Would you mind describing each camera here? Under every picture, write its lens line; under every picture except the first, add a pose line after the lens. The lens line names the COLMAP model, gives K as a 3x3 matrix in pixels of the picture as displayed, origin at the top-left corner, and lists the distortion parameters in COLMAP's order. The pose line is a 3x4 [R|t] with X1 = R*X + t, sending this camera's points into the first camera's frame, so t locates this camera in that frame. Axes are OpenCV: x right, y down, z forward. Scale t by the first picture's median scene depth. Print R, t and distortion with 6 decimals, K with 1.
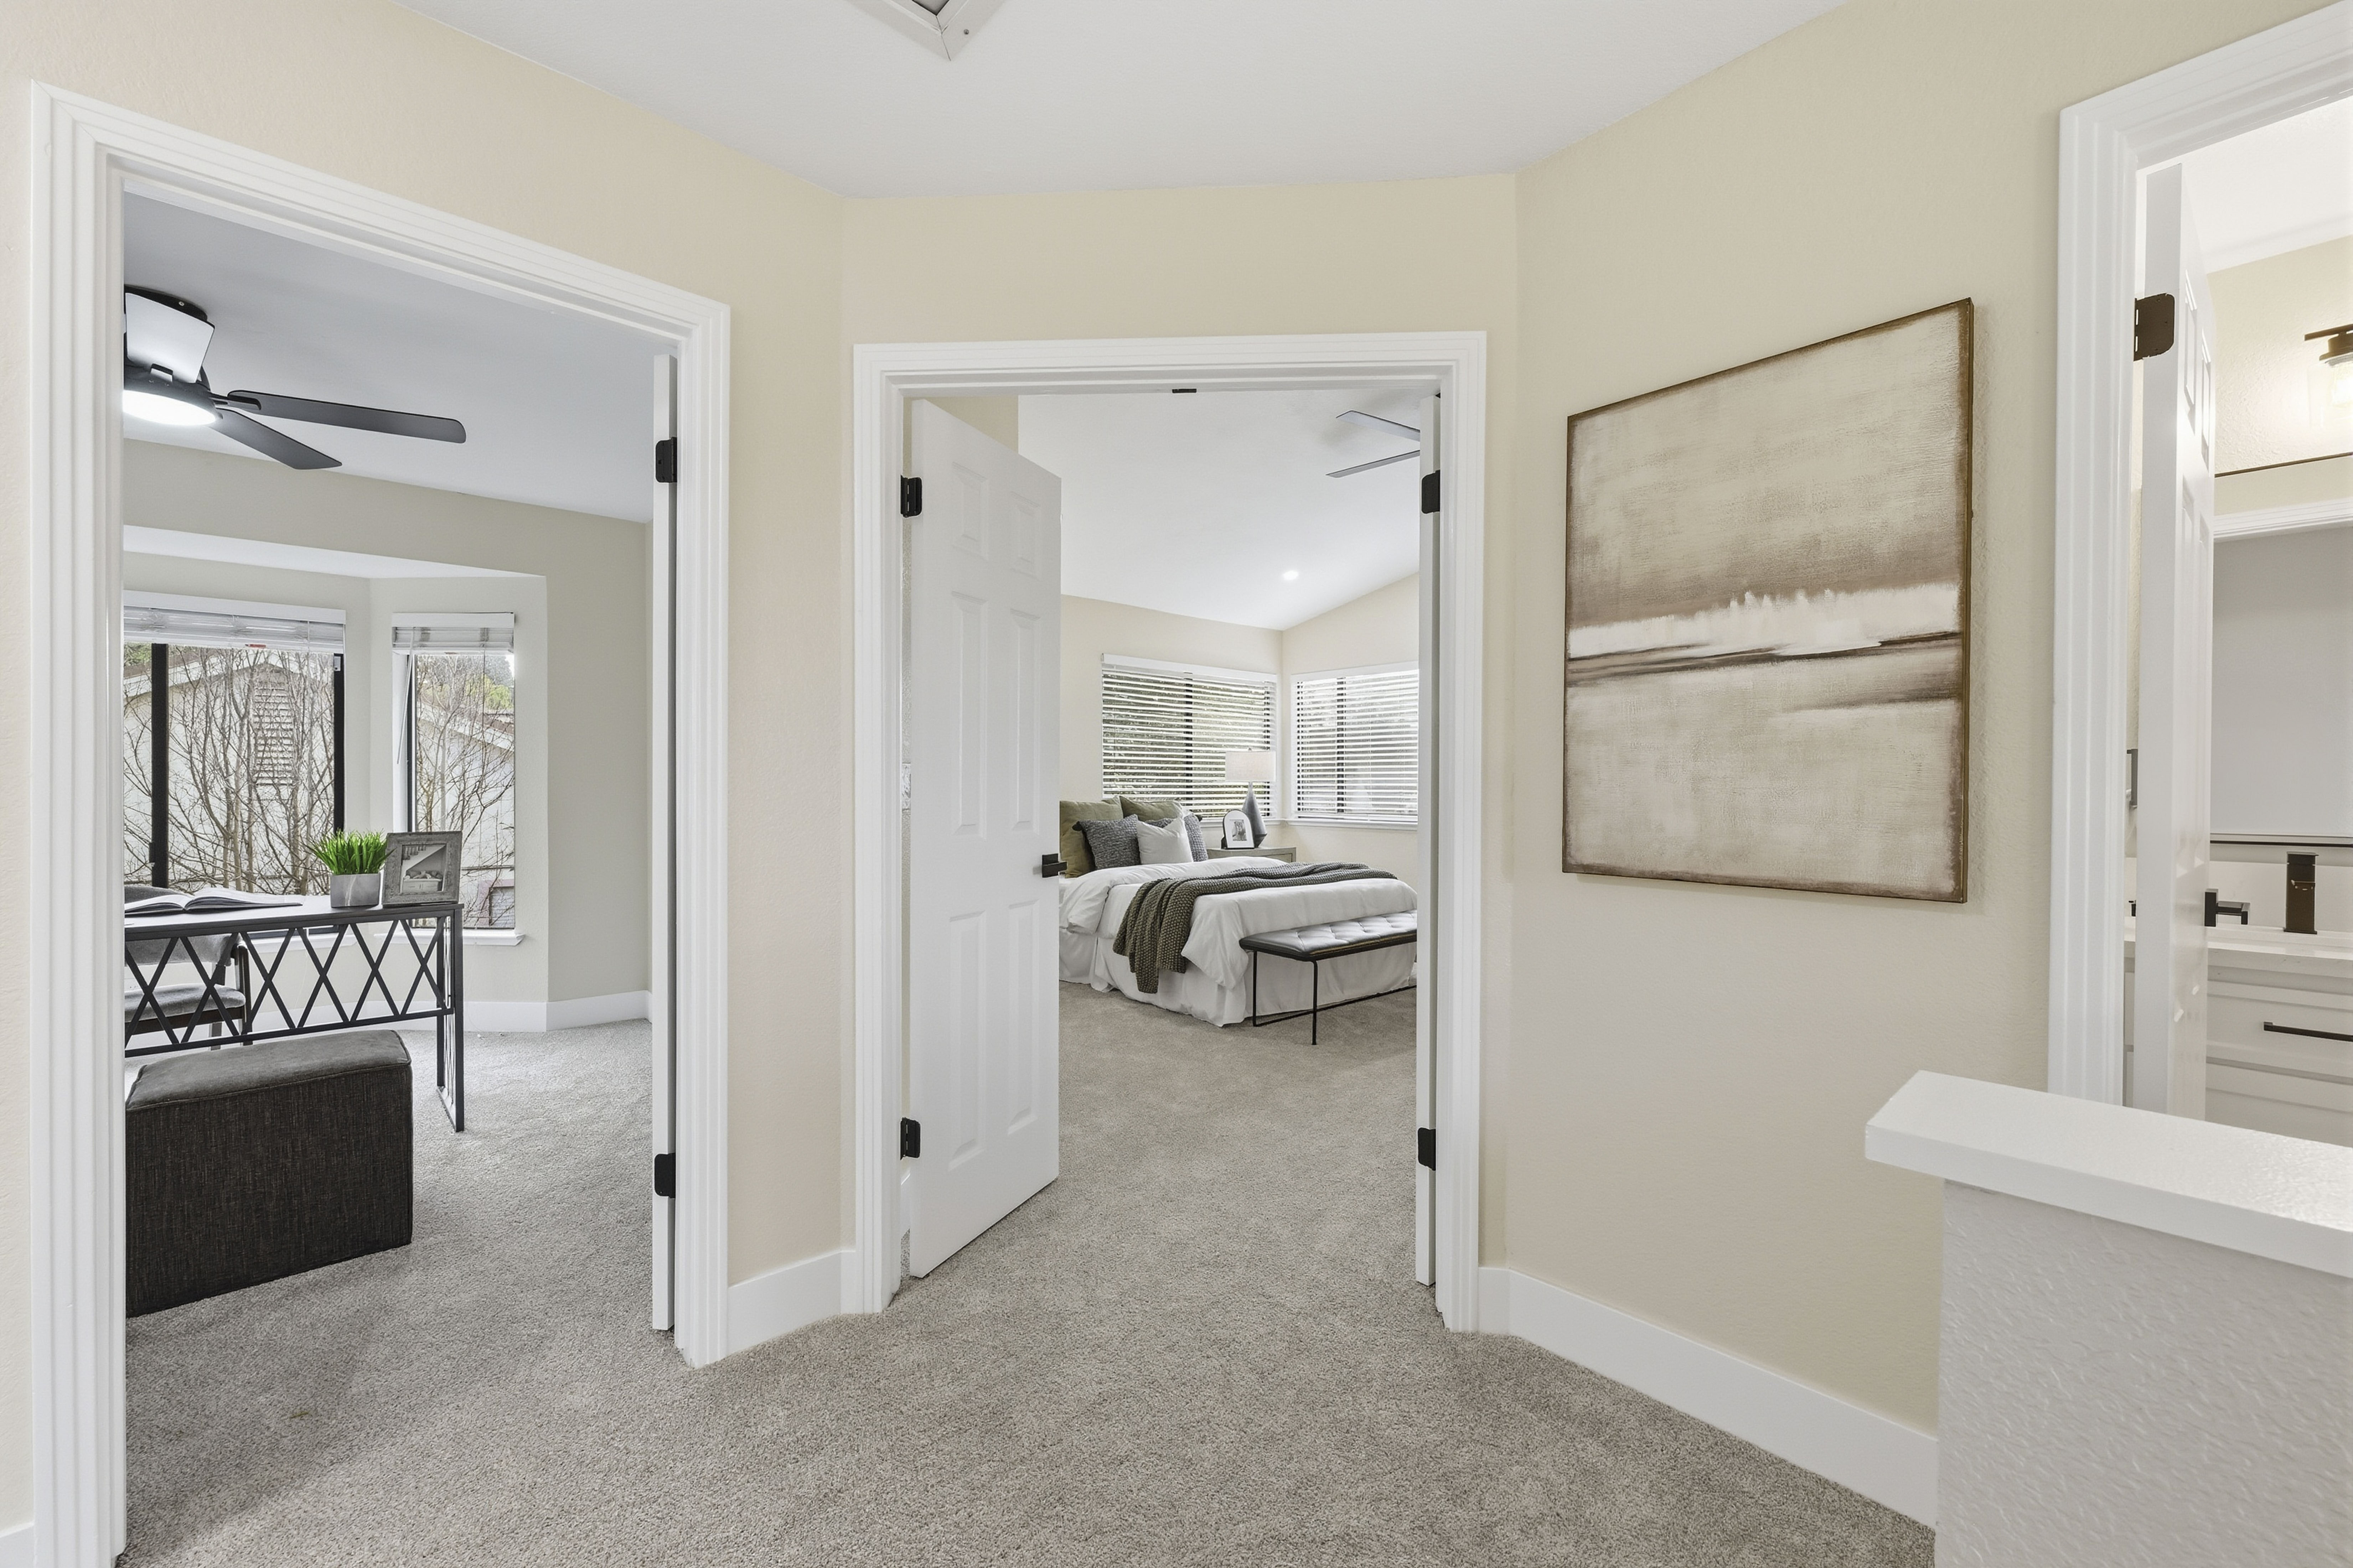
lens RADIAL K [[921.2, 0, 1190.1], [0, 921.2, 791.8], [0, 0, 1]] dist [-0.006260, 0.000779]
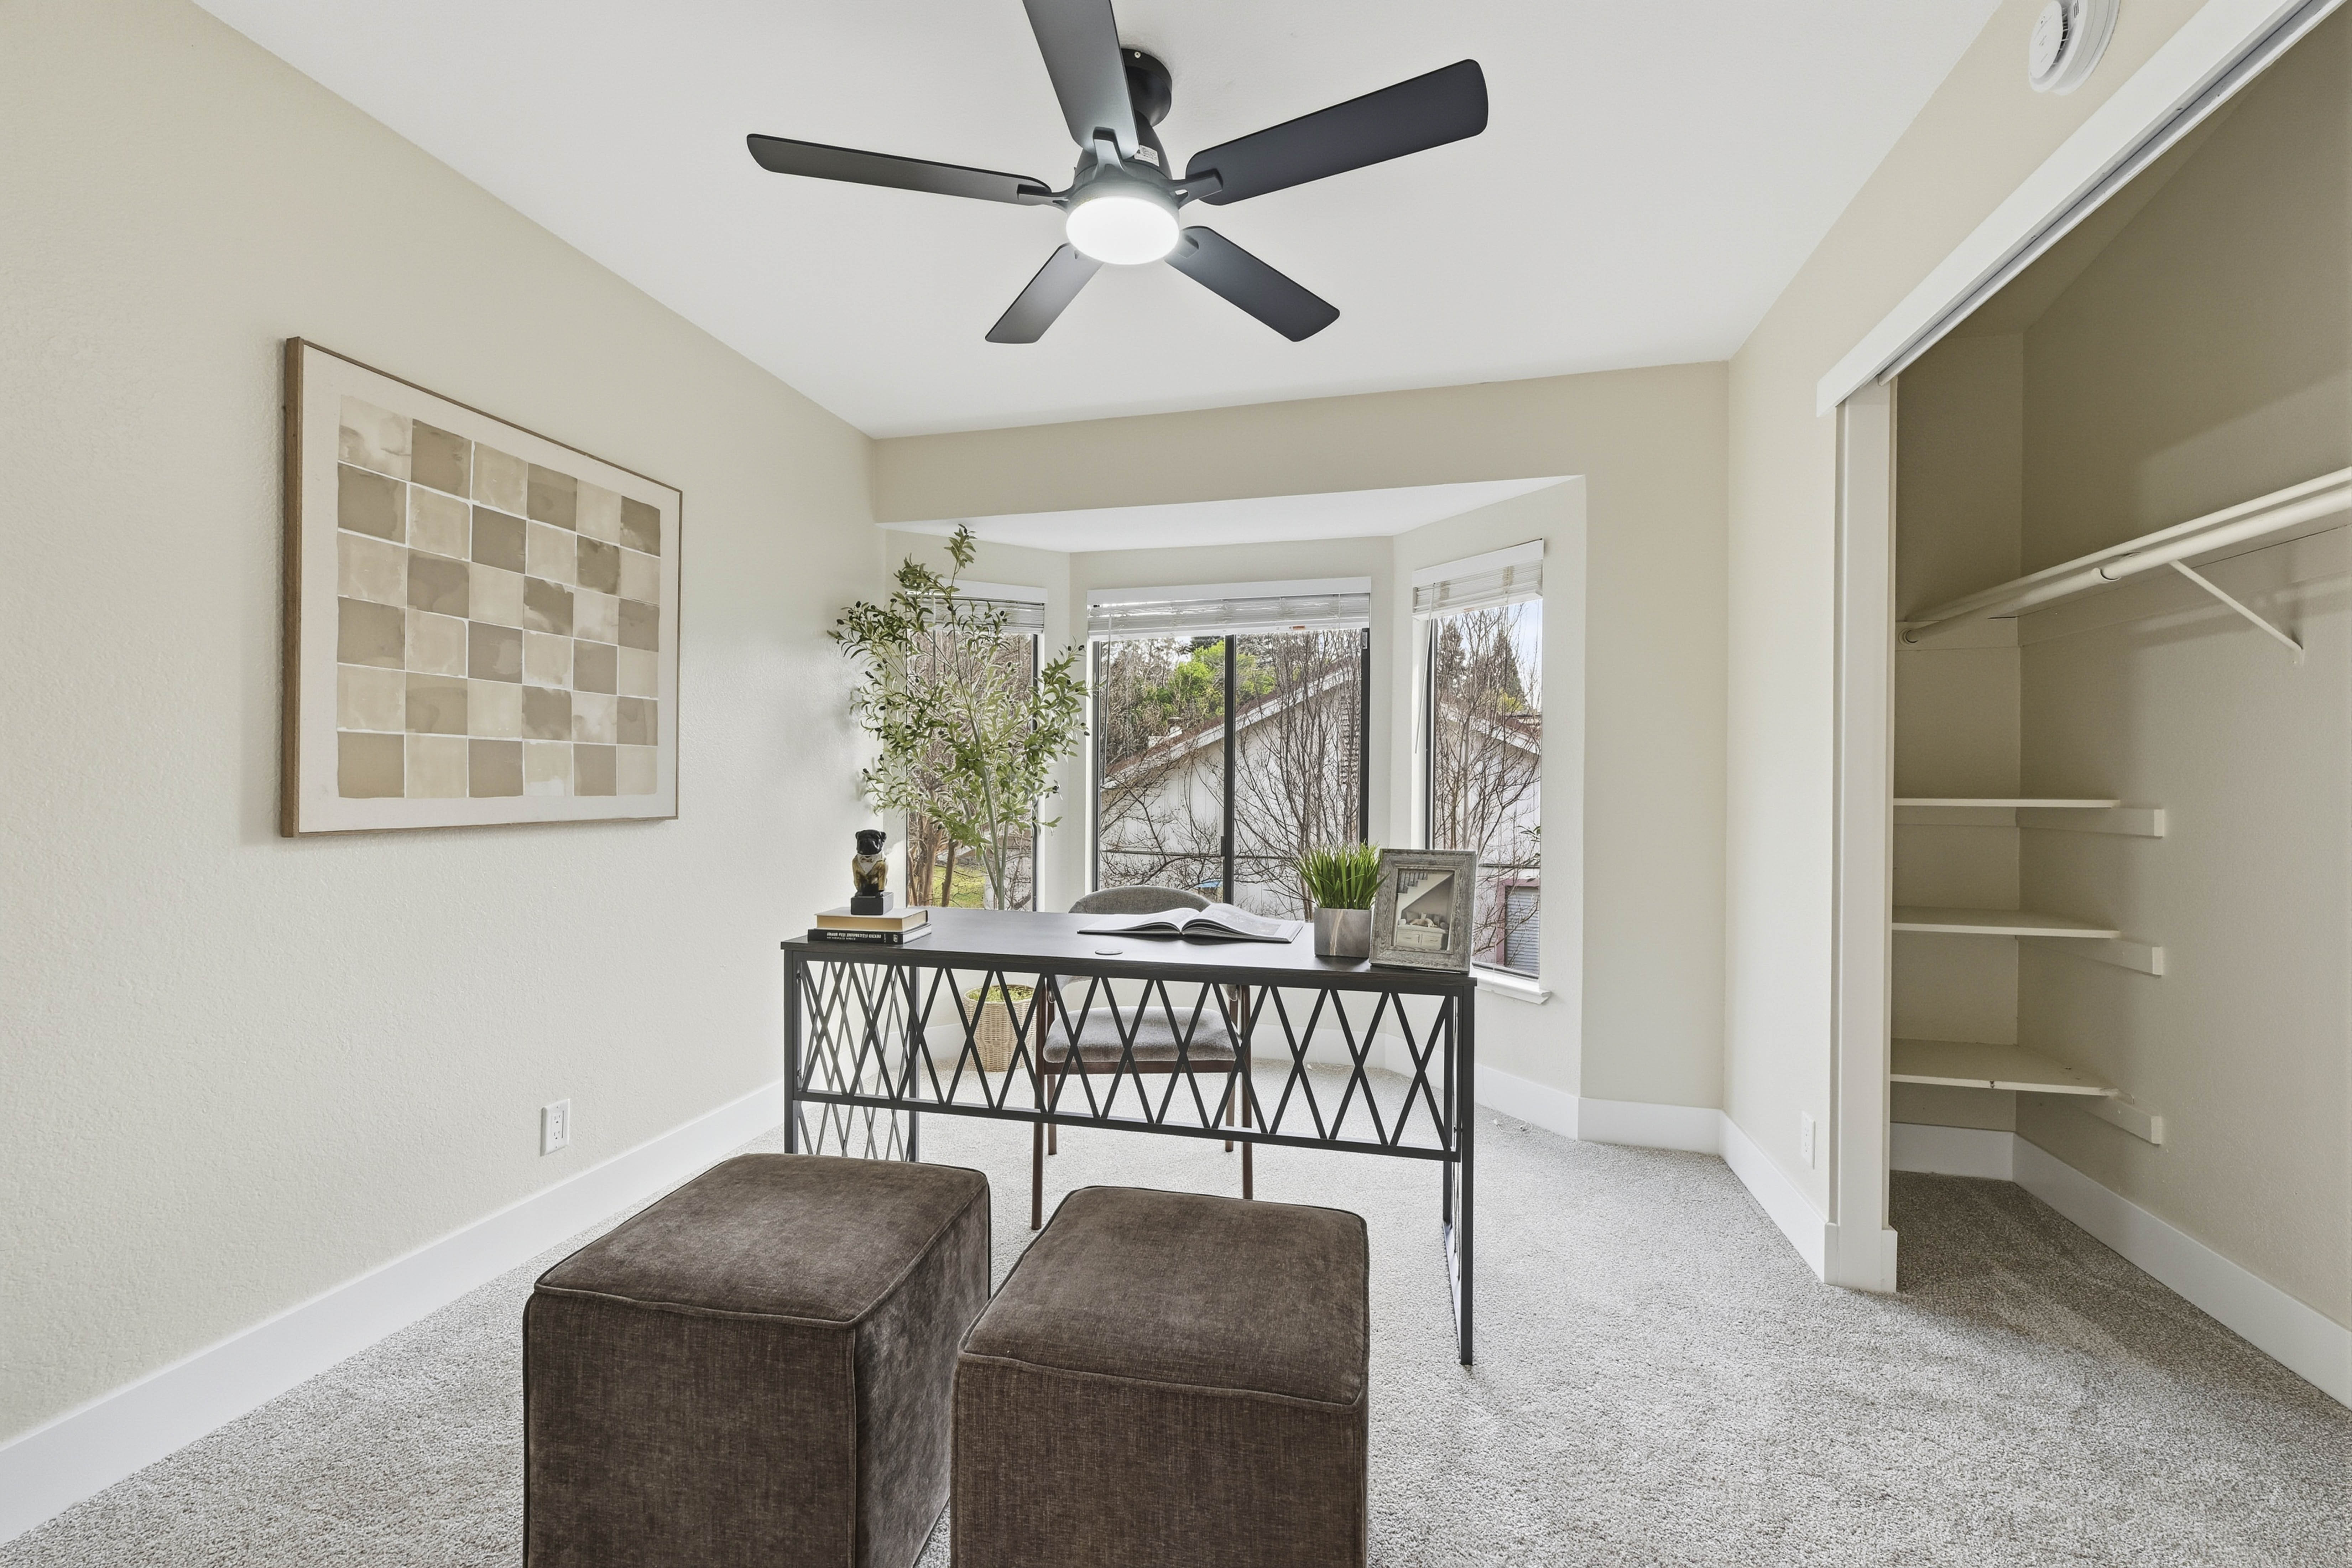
lens RADIAL K [[921.0, 0, 1189.8], [0, 921.0, 782.6], [0, 0, 1]] dist [-0.006260, 0.000779]
pose [[0.556058, 0.001274, -0.831143, -0.305002], [-0.012527, 0.999898, -0.006848, 0.004152], [0.831049, 0.014219, 0.556017, 0.390629]]
